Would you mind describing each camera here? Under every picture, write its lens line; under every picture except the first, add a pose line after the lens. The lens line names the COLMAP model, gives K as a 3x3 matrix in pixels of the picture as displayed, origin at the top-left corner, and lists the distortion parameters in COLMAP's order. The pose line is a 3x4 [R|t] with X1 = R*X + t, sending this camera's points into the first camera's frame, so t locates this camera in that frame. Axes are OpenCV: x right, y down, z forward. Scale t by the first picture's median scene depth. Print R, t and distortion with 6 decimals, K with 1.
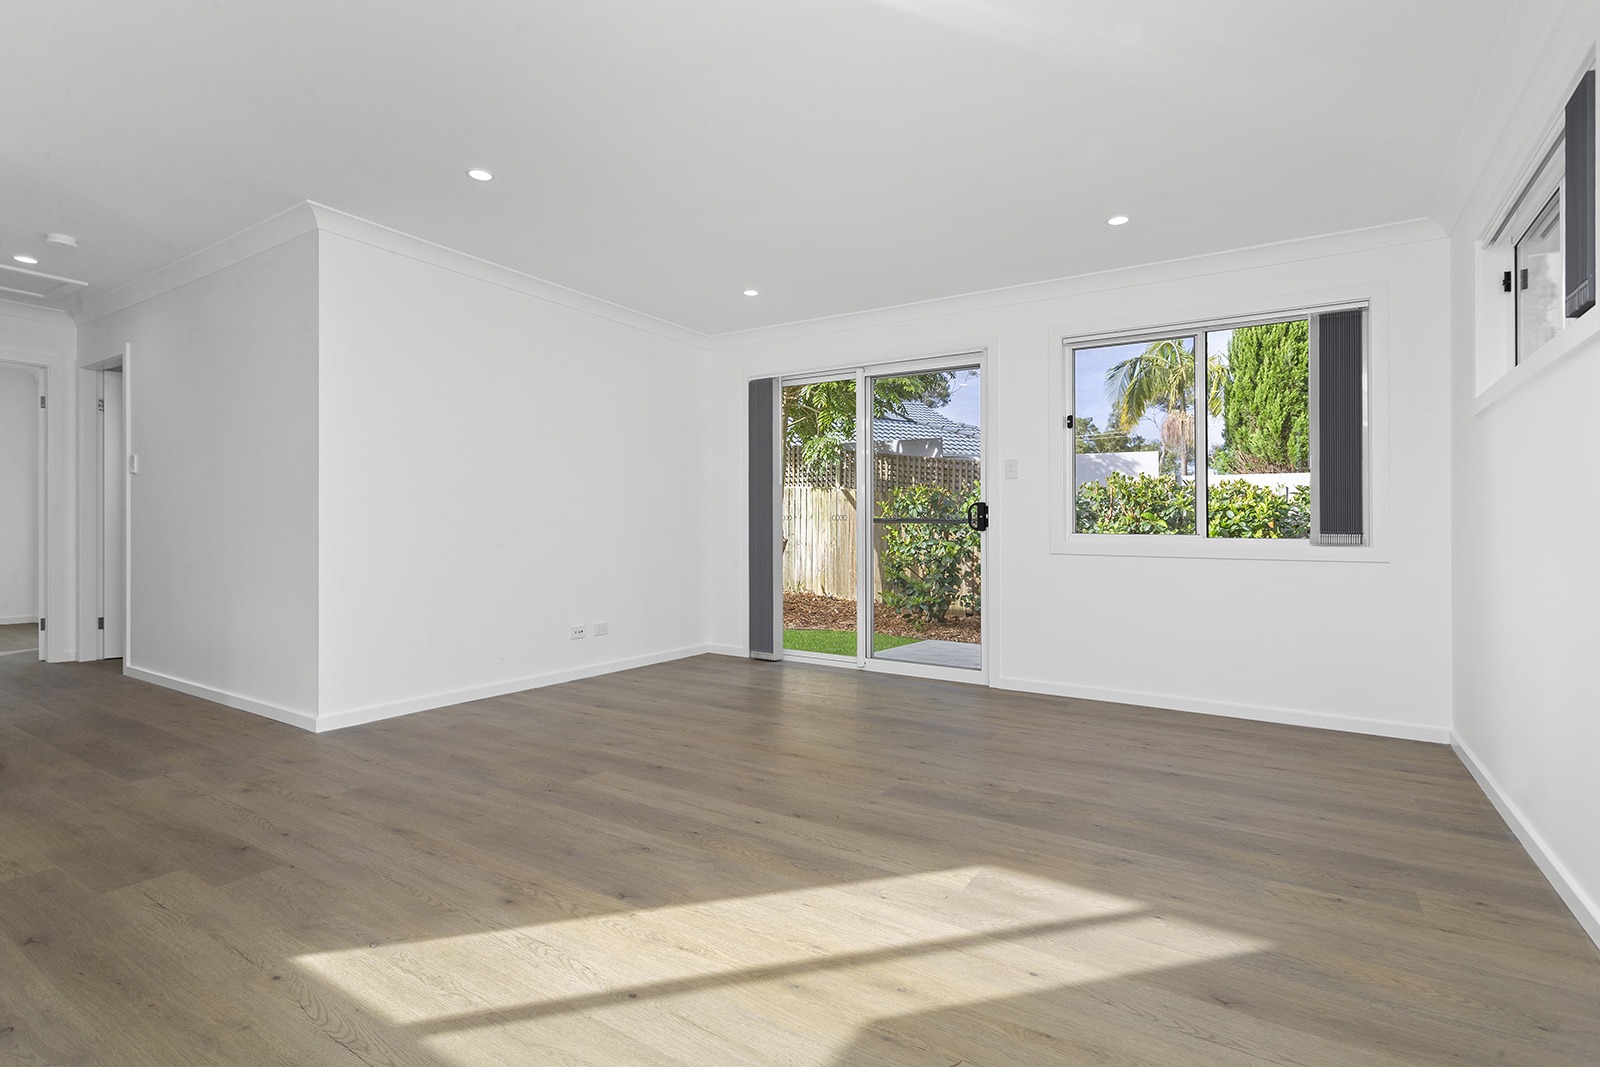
lens RADIAL K [[767.4, 0, 795.3], [0, 767.4, 538.3], [0, 0, 1]] dist [-0.001781, 0.000758]
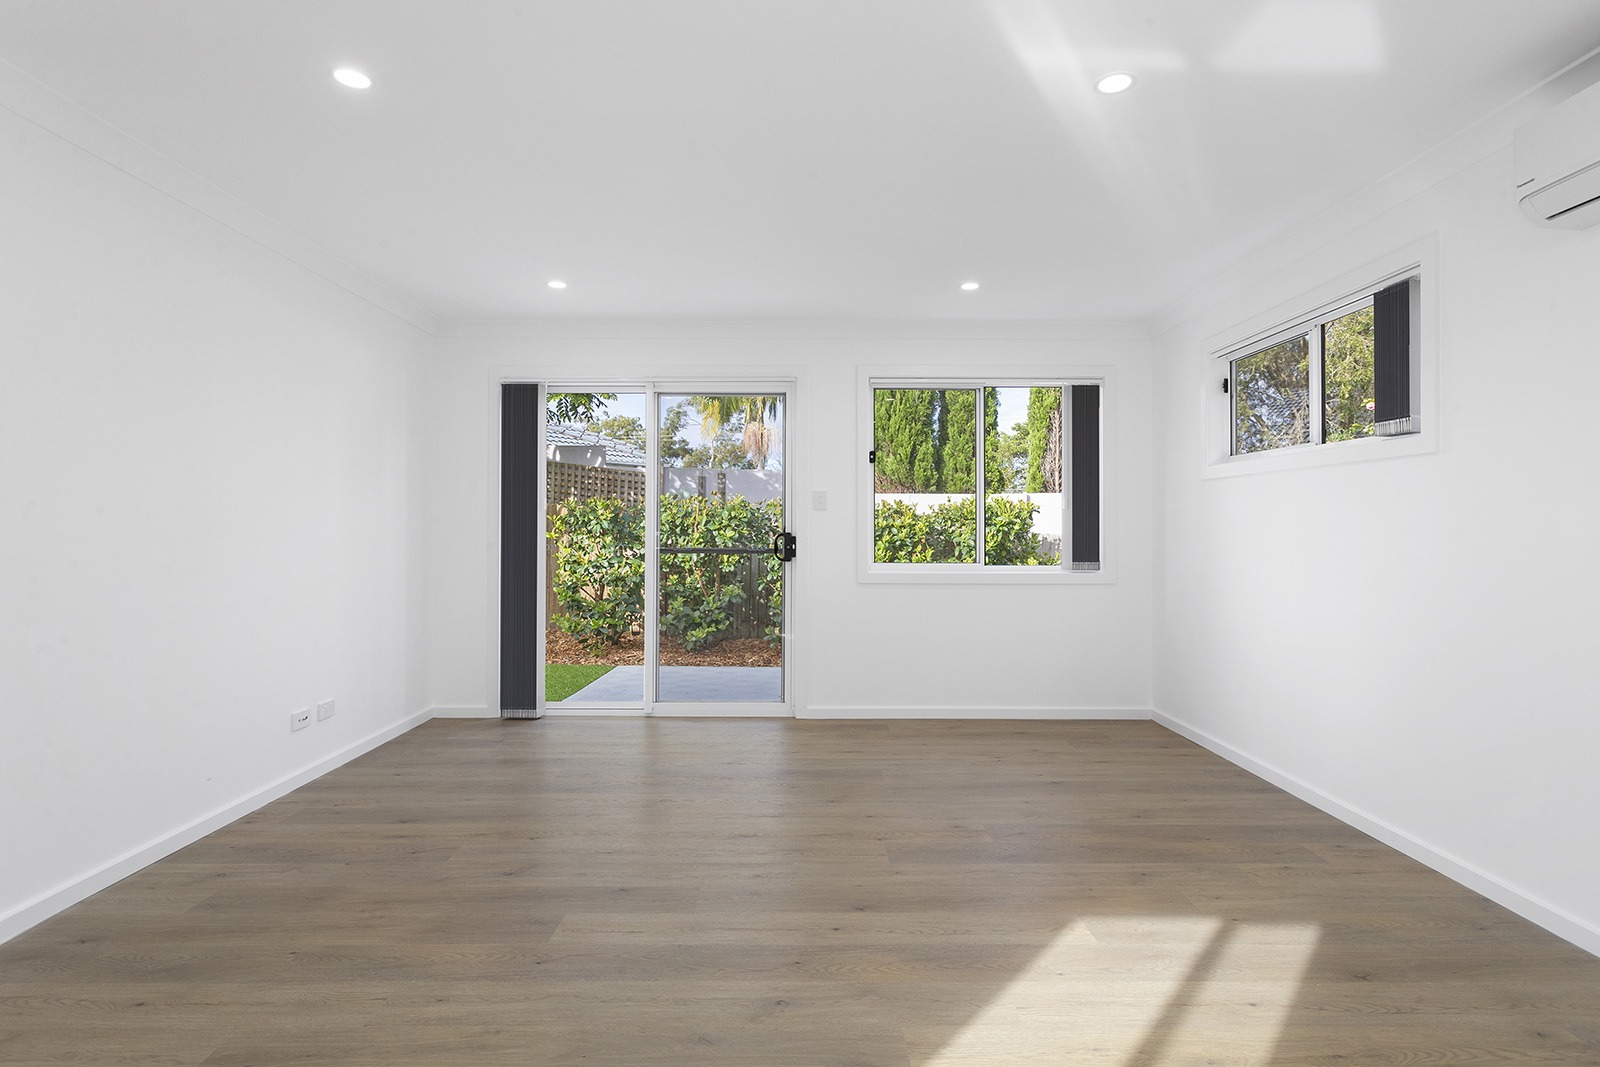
lens RADIAL K [[798.0, 0, 798.0], [0, 798.0, 524.9], [0, 0, 1]] dist [0.000845, 0.001010]
pose [[0.838285, -0.004923, 0.545209, -0.474752], [0.013020, 0.999855, -0.010992, -0.069959], [-0.545076, 0.016313, 0.838228, 0.198658]]
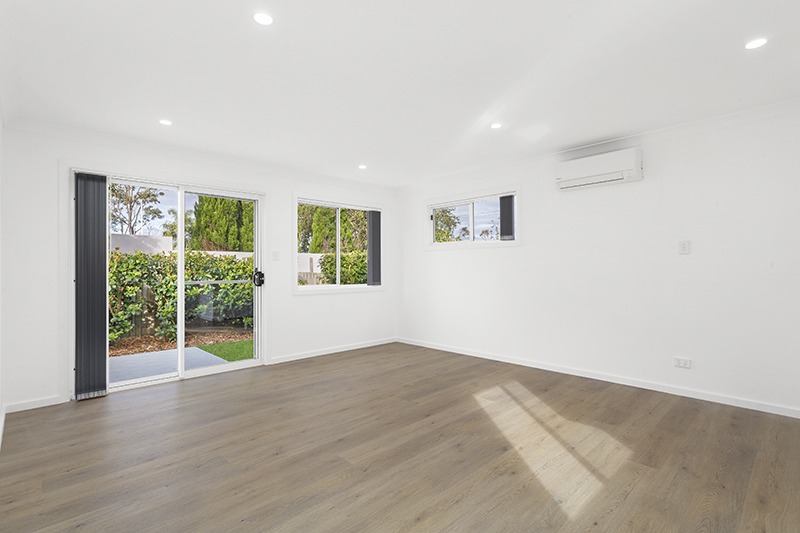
lens RADIAL K [[387.5, 0, 397.4], [0, 387.5, 265.3], [0, 0, 1]] dist [-0.000270, 0.001464]
pose [[0.232268, -0.002071, 0.972650, -0.974298], [0.021289, 0.999769, -0.002955, -0.081404], [-0.972419, 0.021394, 0.232258, 0.668647]]
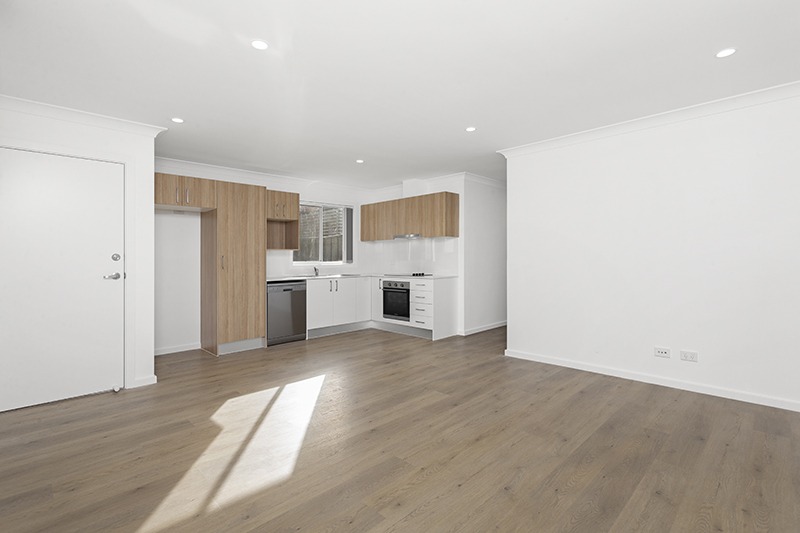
lens RADIAL K [[387.5, 0, 397.4], [0, 387.5, 265.3], [0, 0, 1]] dist [-0.000270, 0.001464]
pose [[-0.215436, 0.015136, -0.976401, 0.813365], [-0.003684, 0.999860, 0.016312, -0.075108], [0.976511, 0.007111, -0.215350, 1.060933]]
